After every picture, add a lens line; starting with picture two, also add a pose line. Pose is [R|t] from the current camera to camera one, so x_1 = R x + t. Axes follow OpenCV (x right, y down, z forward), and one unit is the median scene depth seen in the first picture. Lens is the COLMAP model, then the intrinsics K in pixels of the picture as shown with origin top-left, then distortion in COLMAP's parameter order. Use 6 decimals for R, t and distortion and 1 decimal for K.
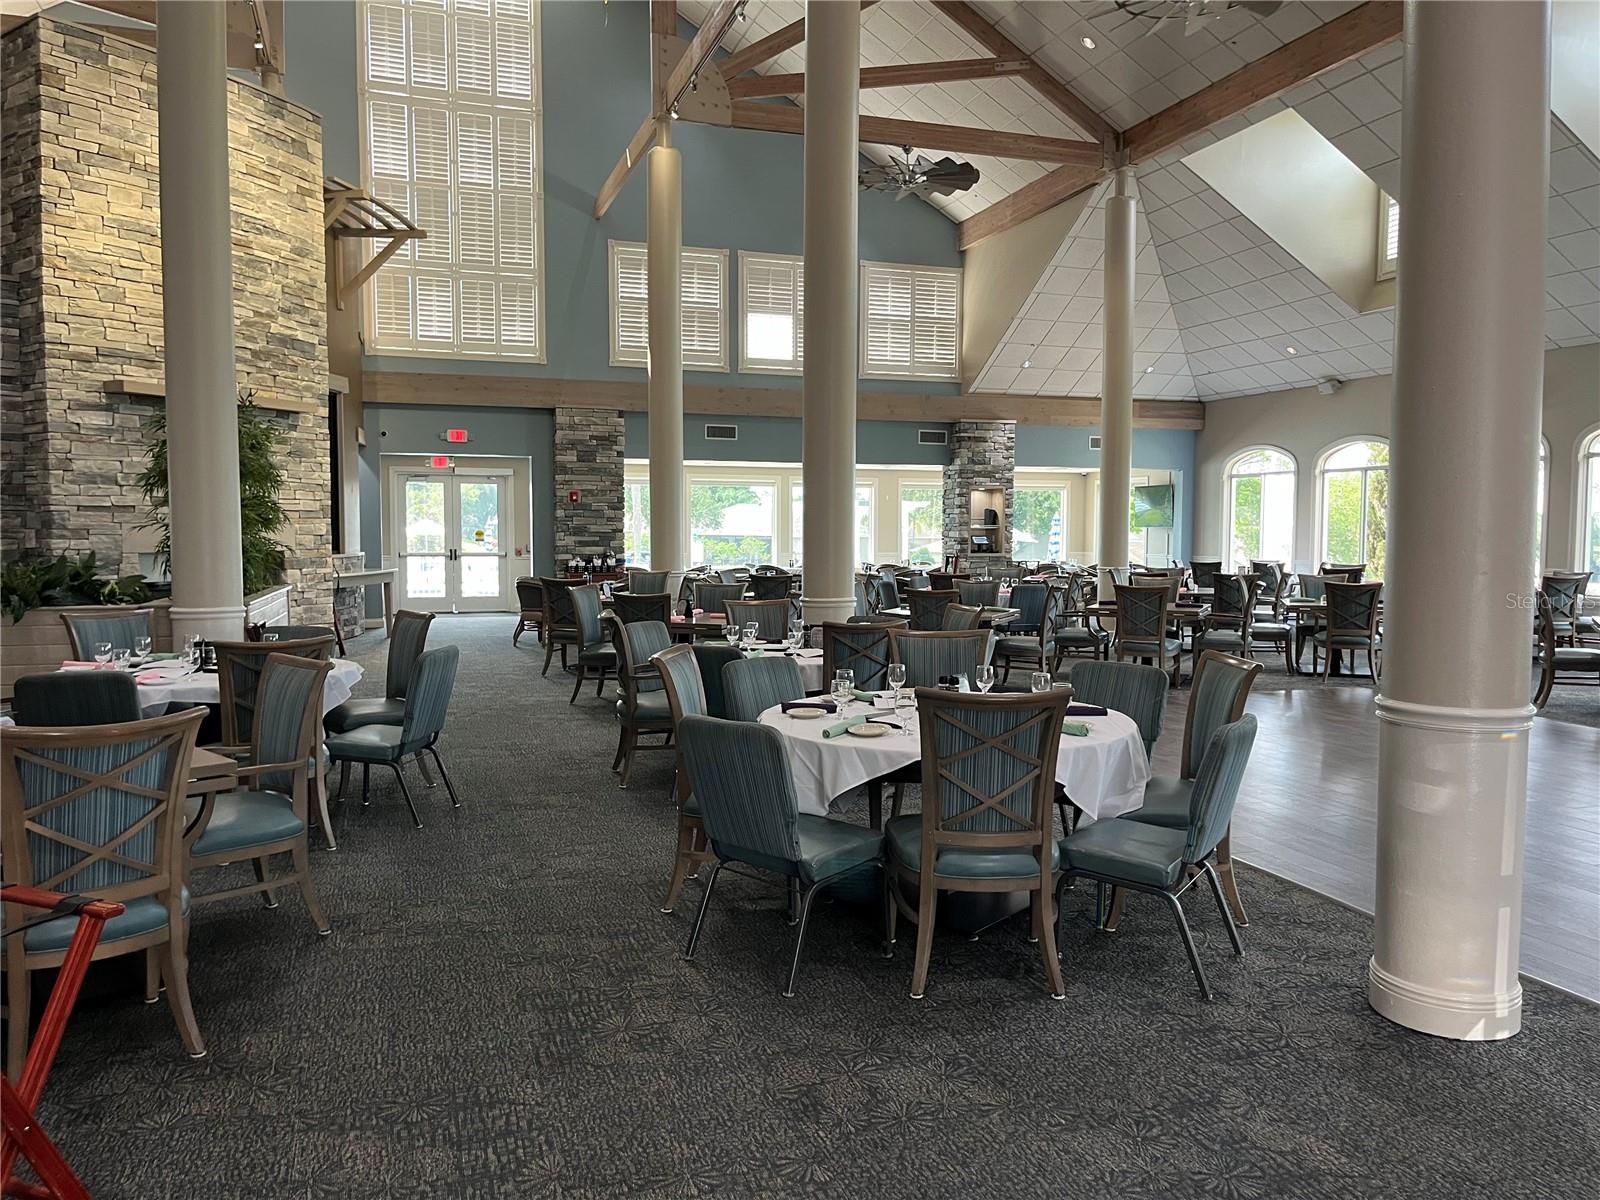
lens RADIAL K [[1215.5, 0, 813.1], [0, 1215.5, 600.8], [0, 0, 1]] dist [0.067989, -0.092737]
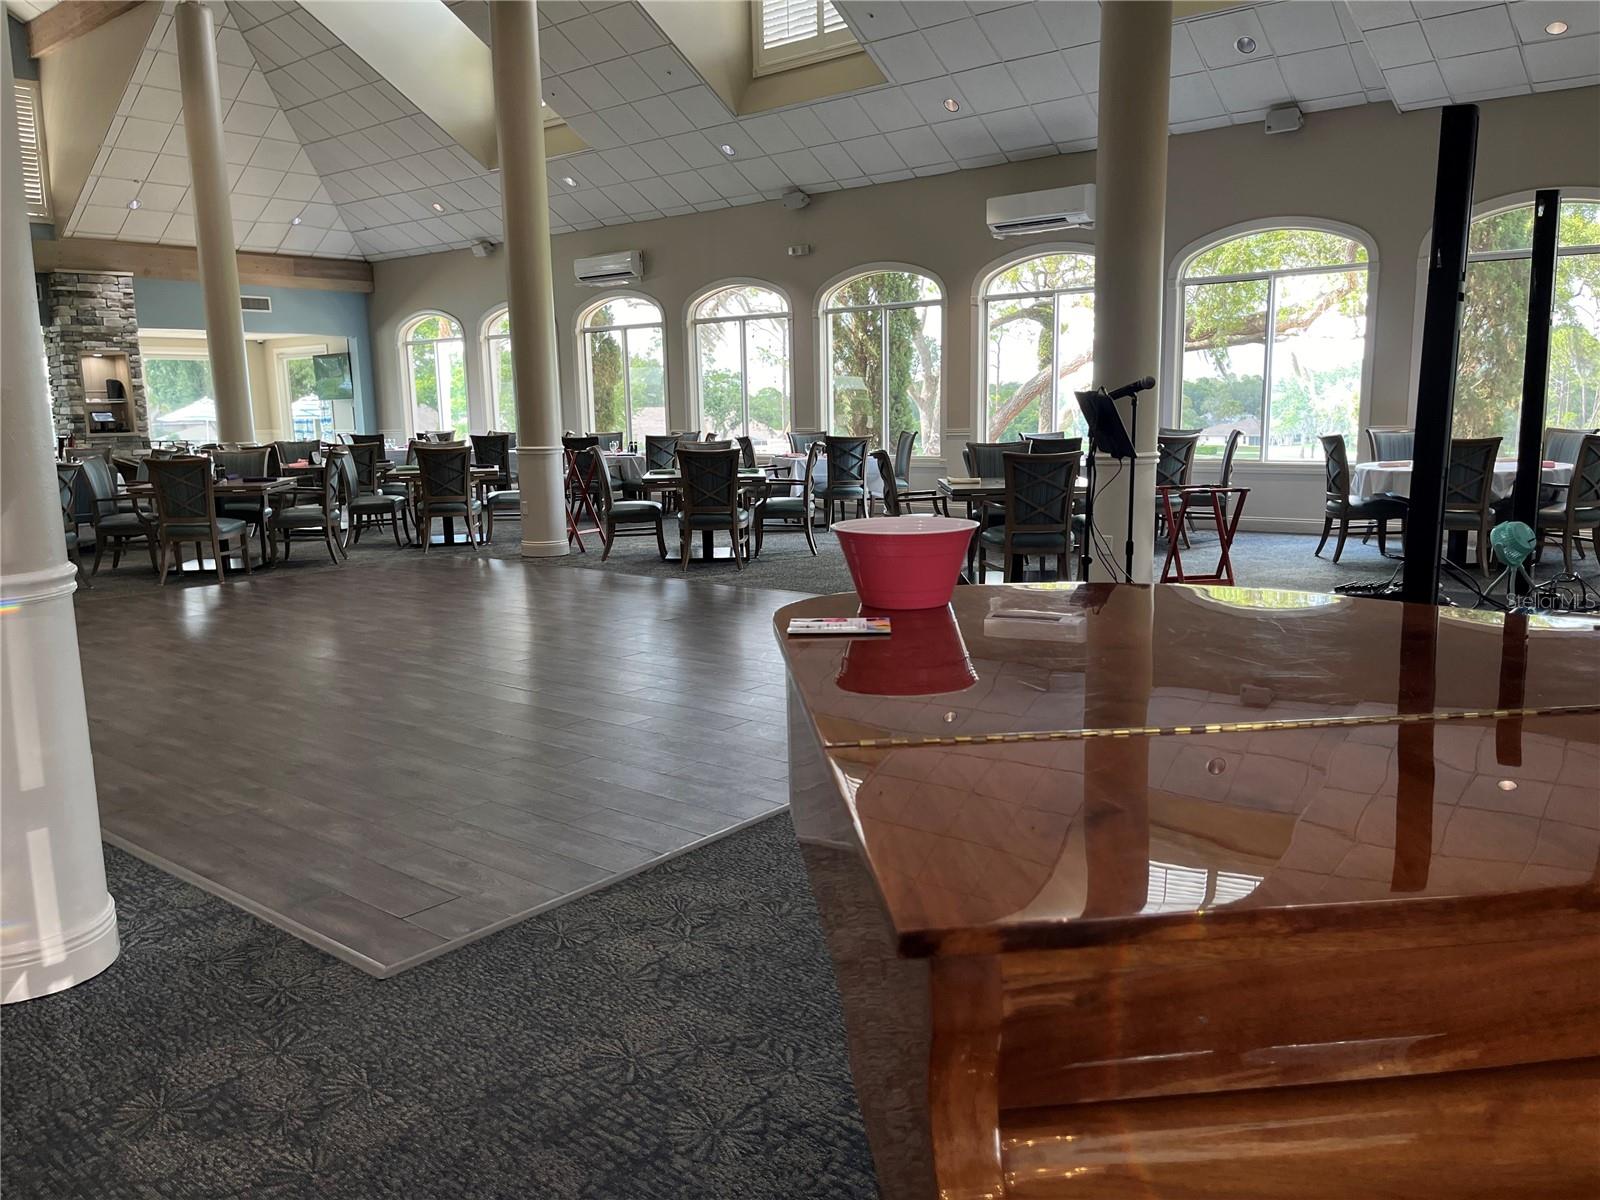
lens RADIAL K [[1209.1, 0, 811.4], [0, 1209.1, 610.1], [0, 0, 1]] dist [0.074170, -0.098627]
pose [[0.852748, -0.108402, 0.510950, 0.109520], [0.054651, 0.991375, 0.119117, 0.008239], [-0.519456, -0.073653, 0.851317, 0.016809]]
